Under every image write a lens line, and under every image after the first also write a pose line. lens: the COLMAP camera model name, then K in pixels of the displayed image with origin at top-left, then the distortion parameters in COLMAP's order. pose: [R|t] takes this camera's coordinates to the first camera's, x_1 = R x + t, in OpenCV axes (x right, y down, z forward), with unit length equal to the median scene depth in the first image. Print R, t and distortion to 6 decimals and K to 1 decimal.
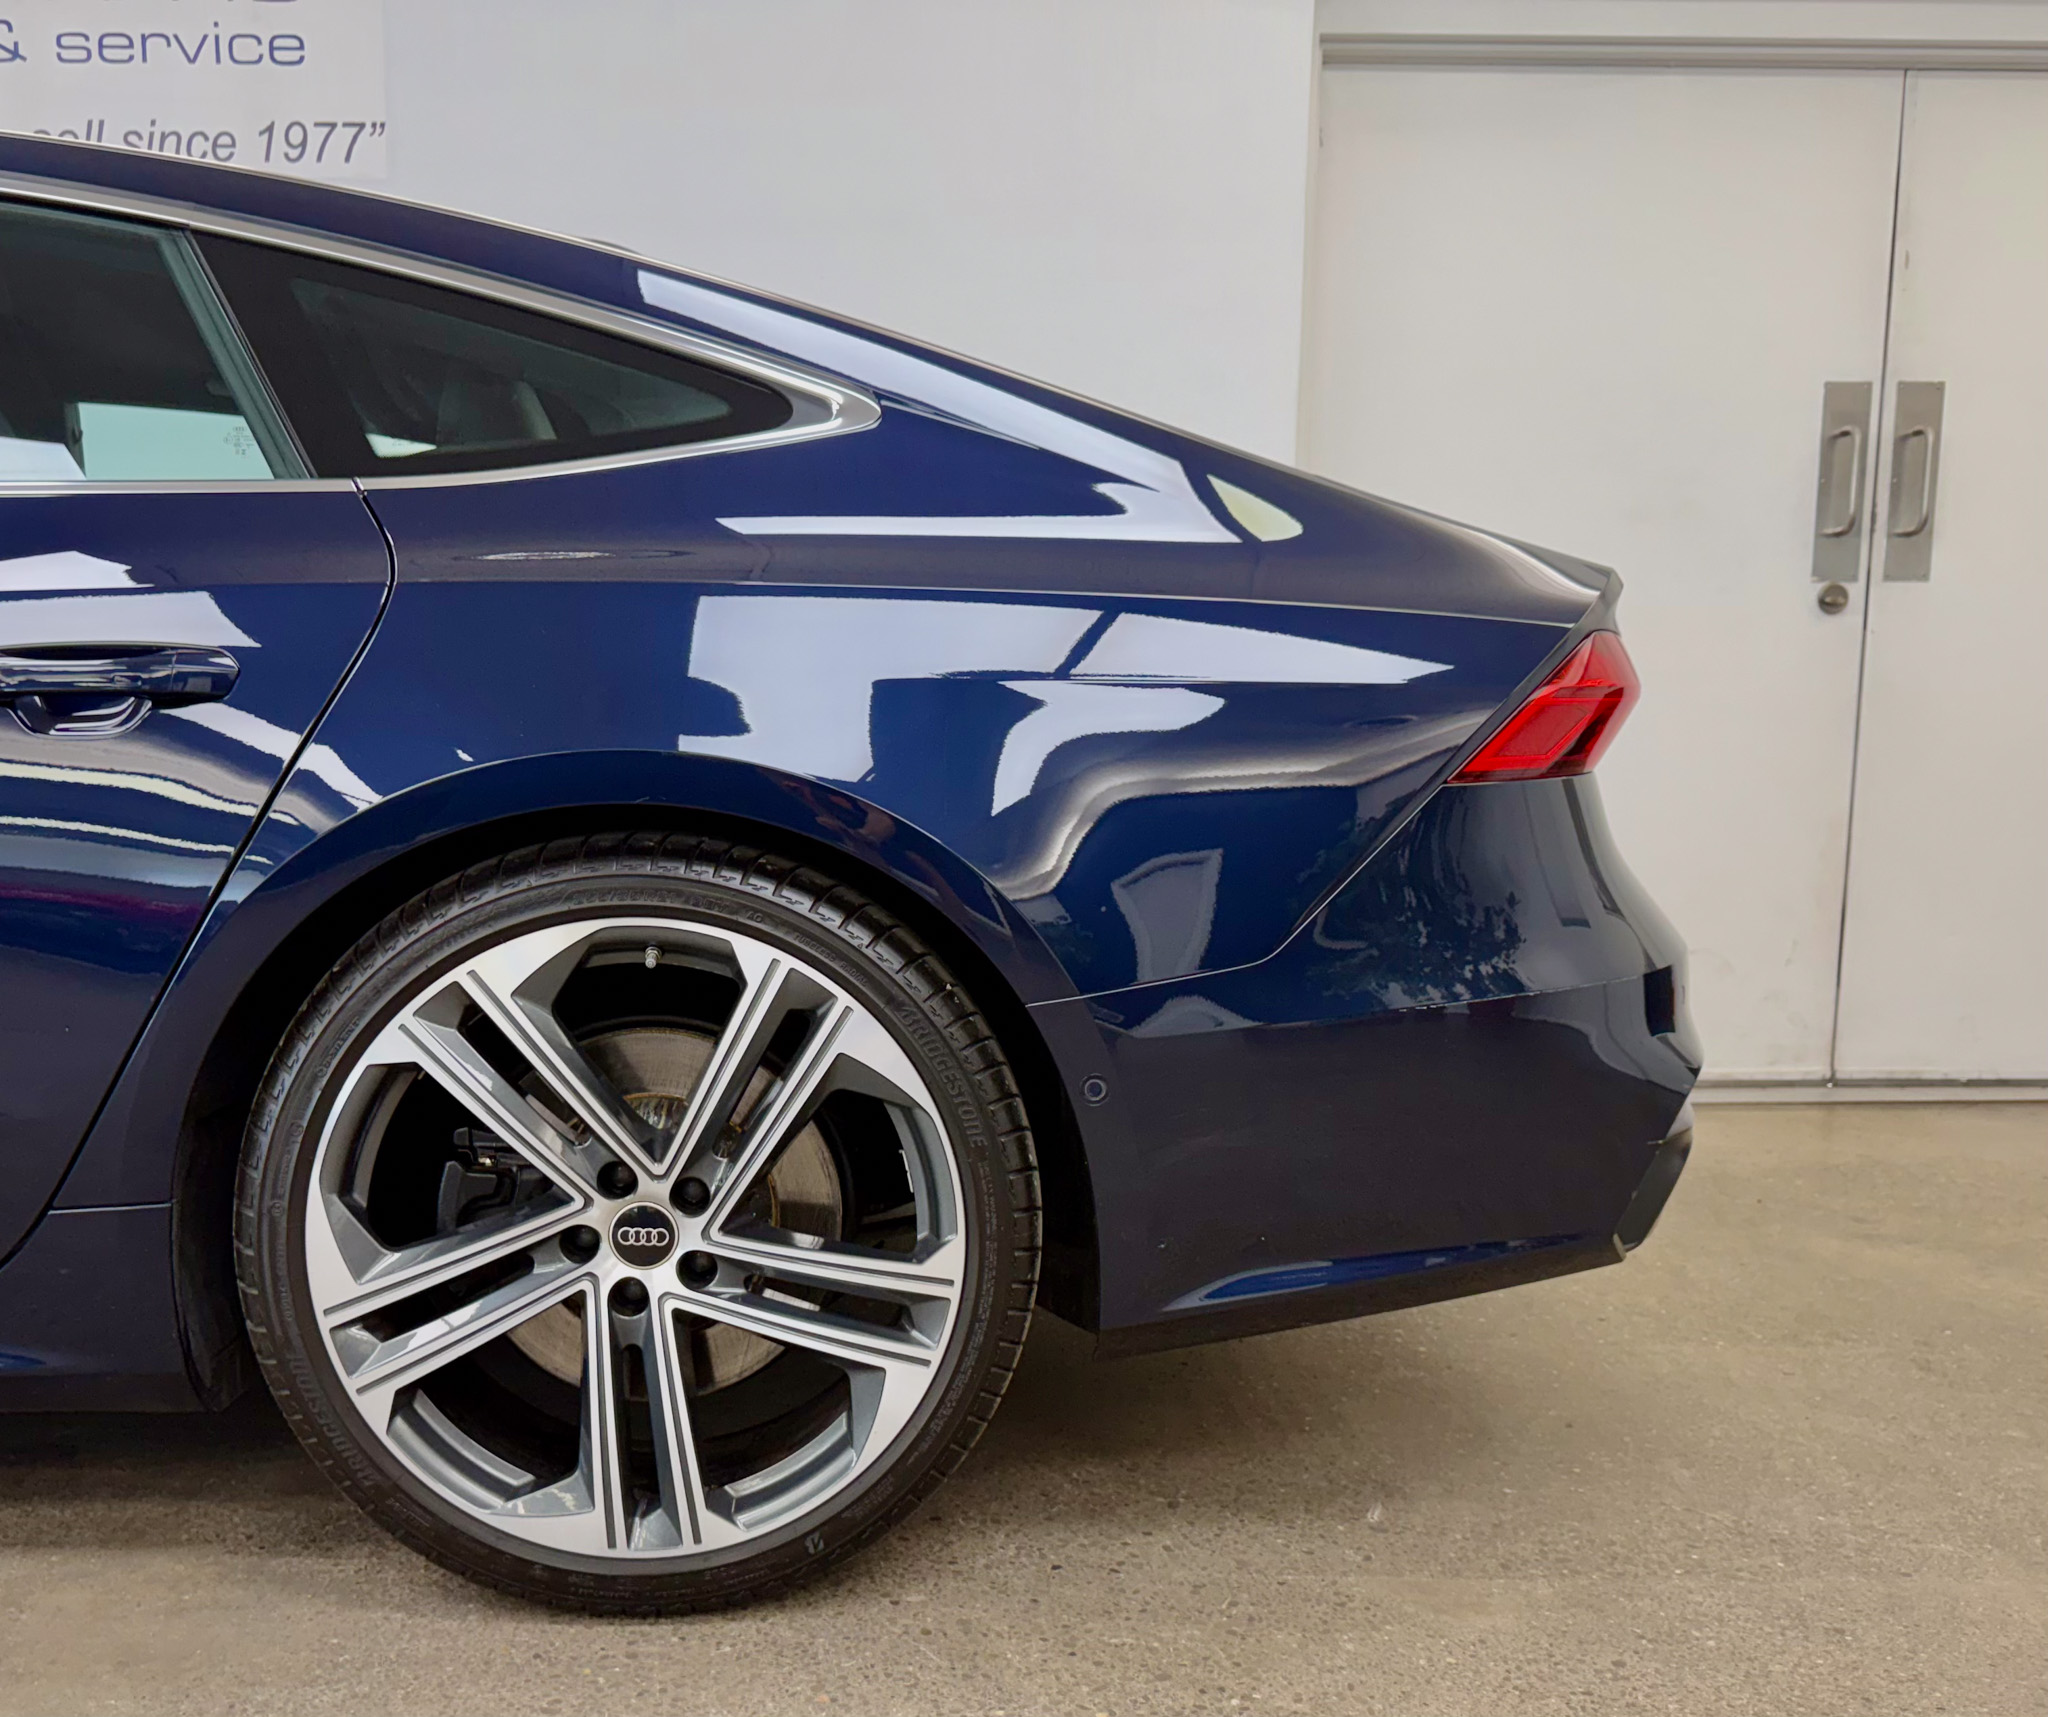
lens RADIAL K [[1937.8, 0, 959.5], [0, 1937.8, 1023.9], [0, 0, 1]] dist [0.083652, -0.140381]
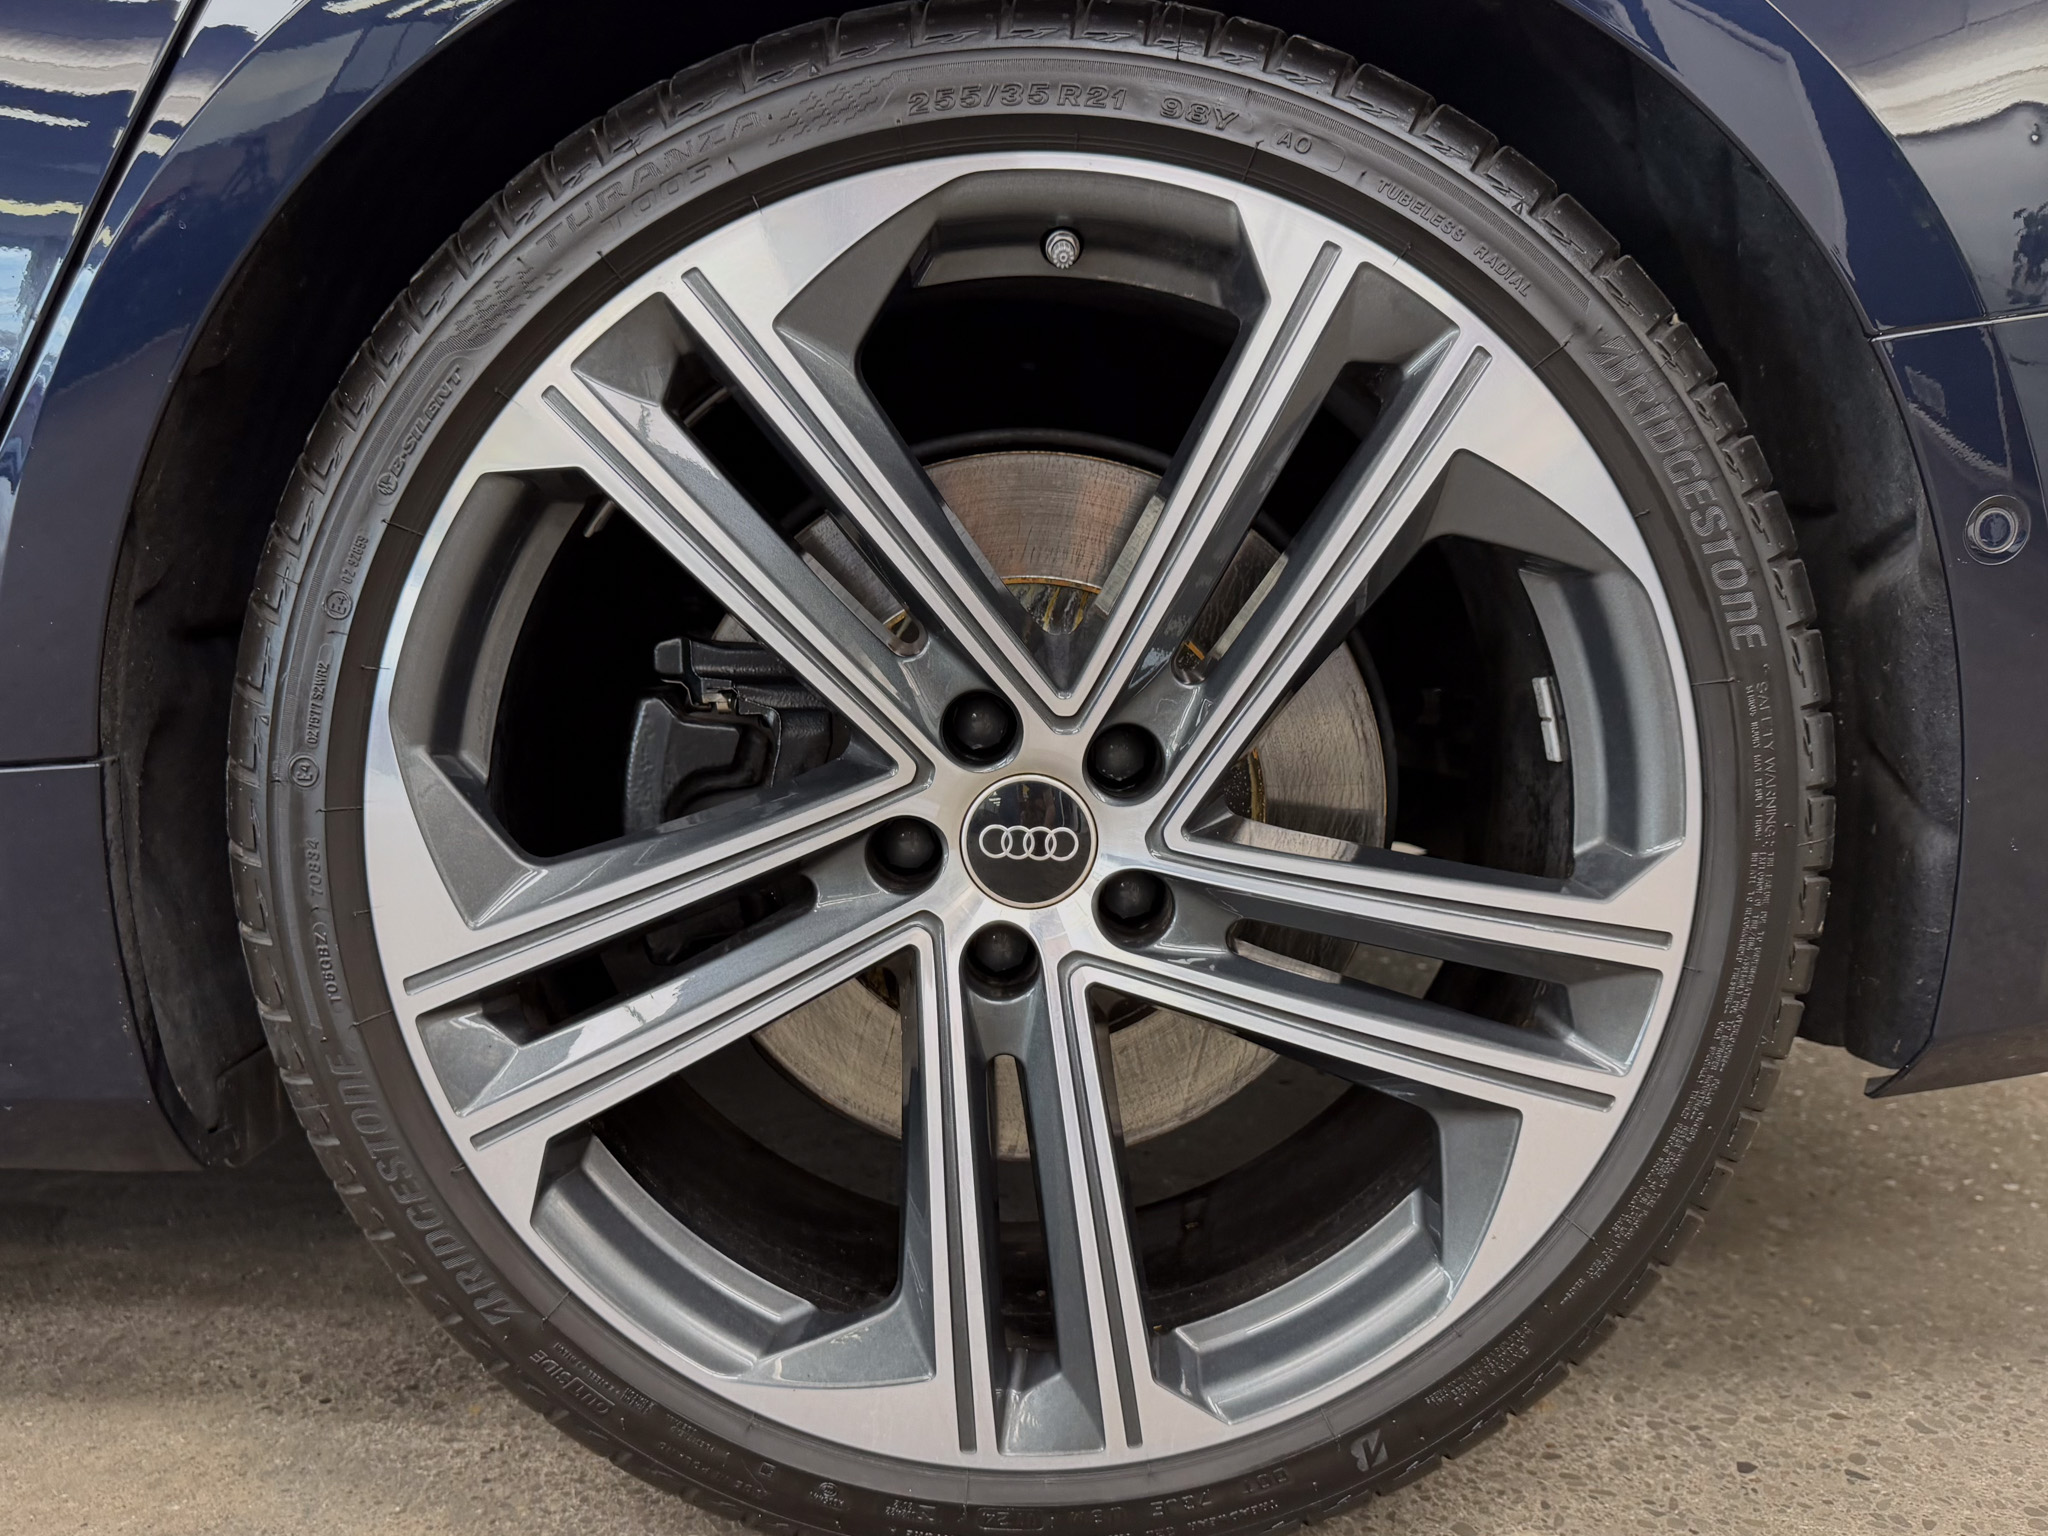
lens RADIAL K [[1879.2, 0, 1022.0], [0, 1879.2, 831.5], [0, 0, 1]] dist [0.063407, -0.008518]
pose [[0.998986, 0.003776, -0.044870, -0.142799], [-0.001993, 0.999209, 0.039713, 0.087280], [0.044985, -0.039583, 0.998203, 0.514169]]
